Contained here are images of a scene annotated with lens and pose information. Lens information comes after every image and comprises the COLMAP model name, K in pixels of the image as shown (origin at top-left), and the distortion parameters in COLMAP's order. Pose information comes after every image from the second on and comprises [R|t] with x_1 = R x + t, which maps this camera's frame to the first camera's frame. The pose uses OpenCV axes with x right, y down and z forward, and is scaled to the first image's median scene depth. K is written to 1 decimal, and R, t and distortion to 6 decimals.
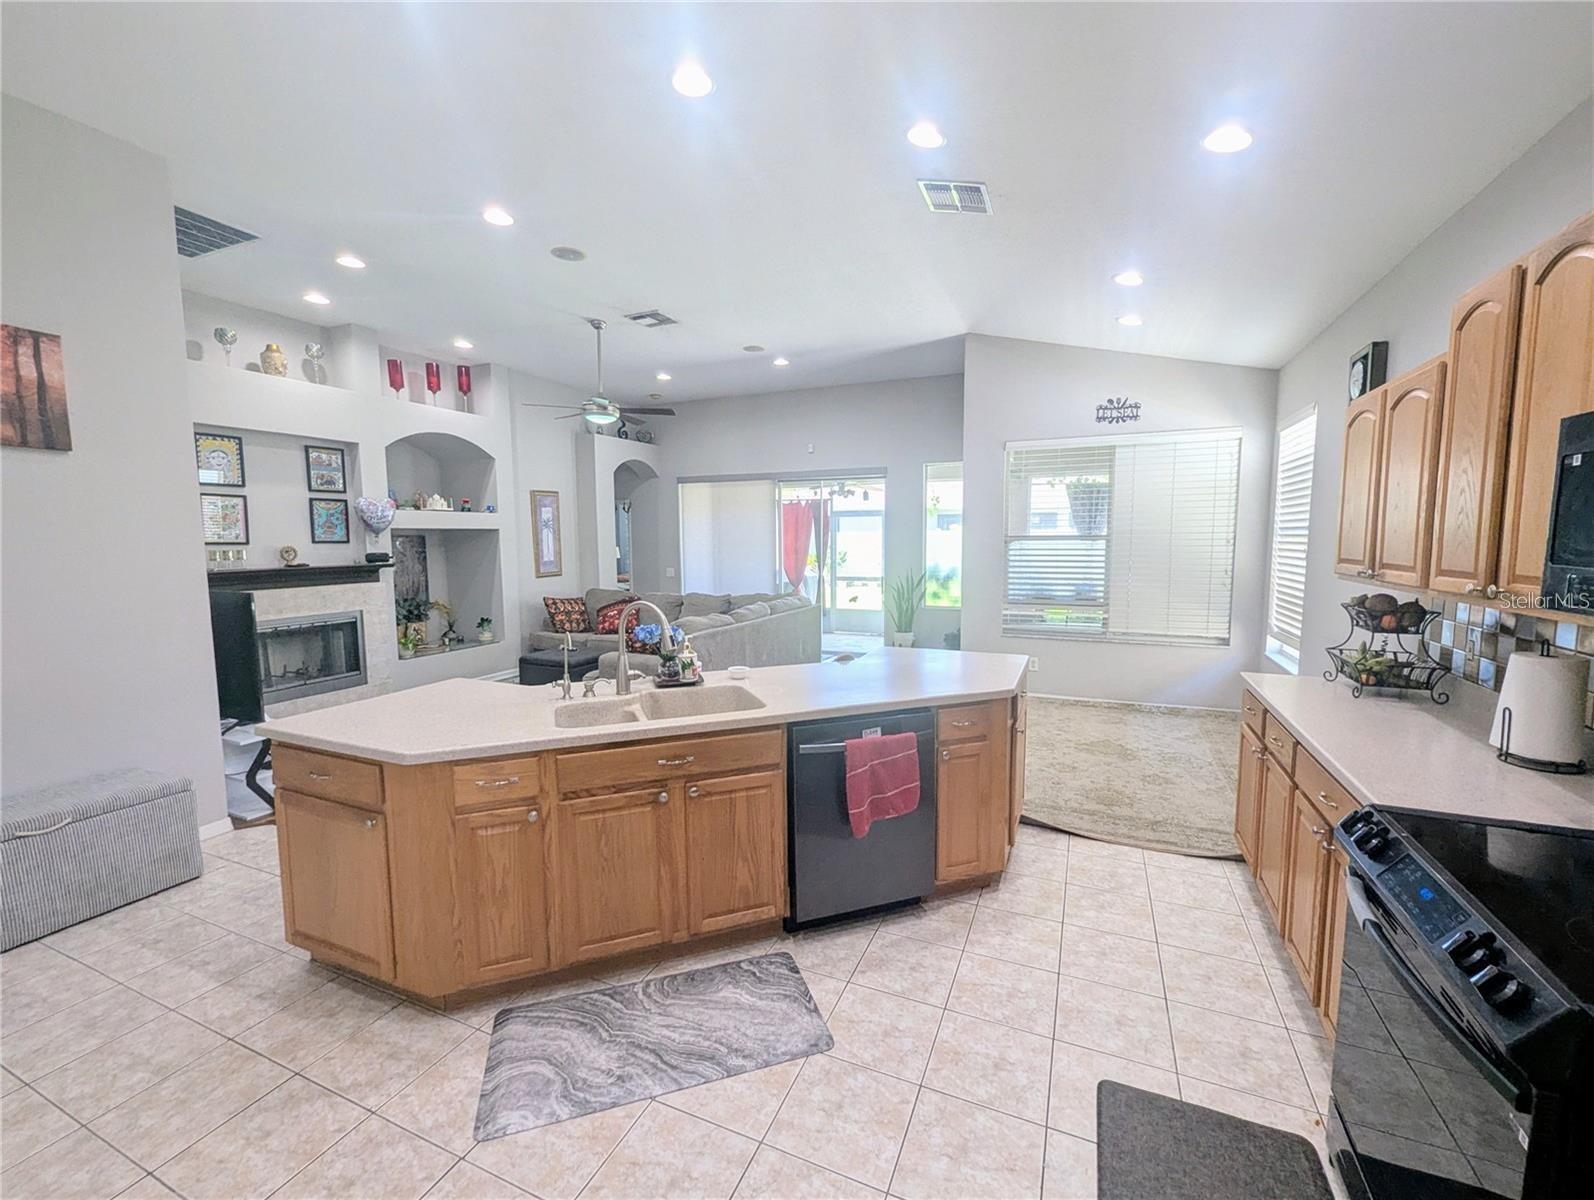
lens RADIAL K [[665.5, 0, 801.4], [0, 665.5, 599.1], [0, 0, 1]] dist [-0.001159, -0.000411]
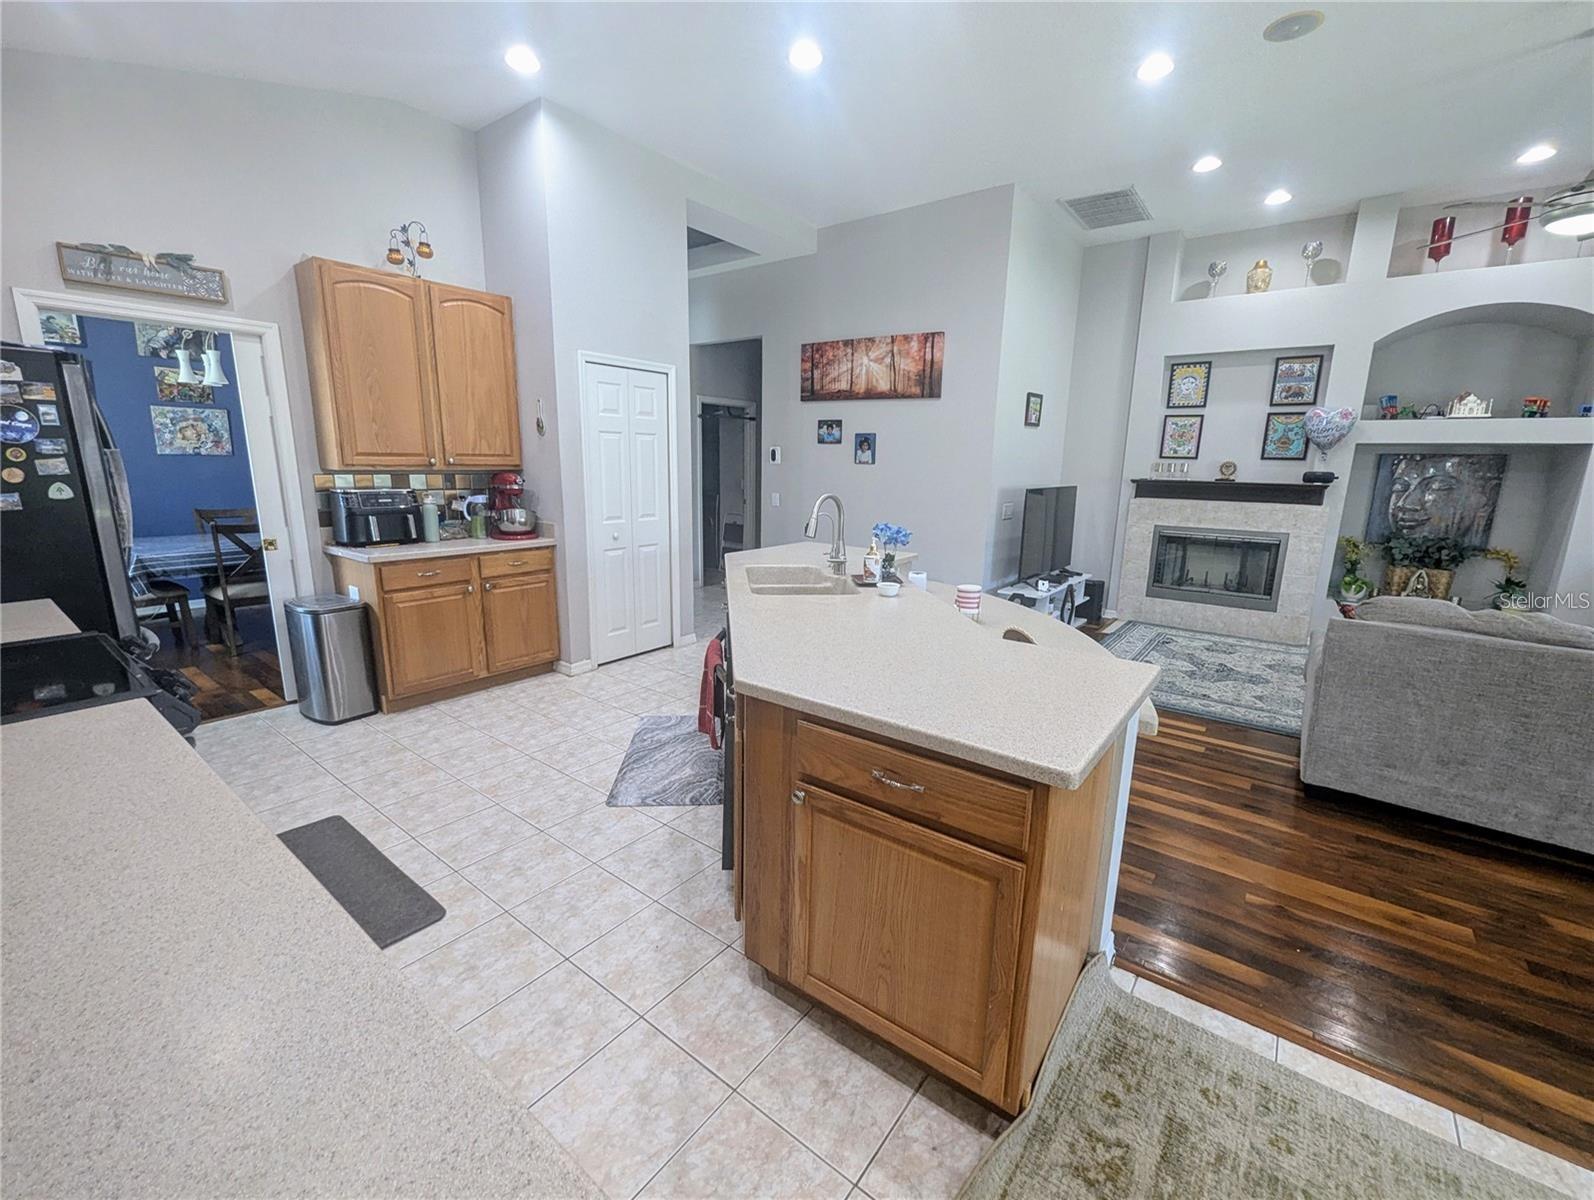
lens RADIAL K [[665.5, 0, 801.4], [0, 665.5, 599.1], [0, 0, 1]] dist [-0.001159, -0.000411]
pose [[-0.241345, 0.203130, -0.948942, 0.424996], [-0.109075, 0.965973, 0.234517, -0.040615], [0.964290, 0.160106, -0.210977, 0.581851]]
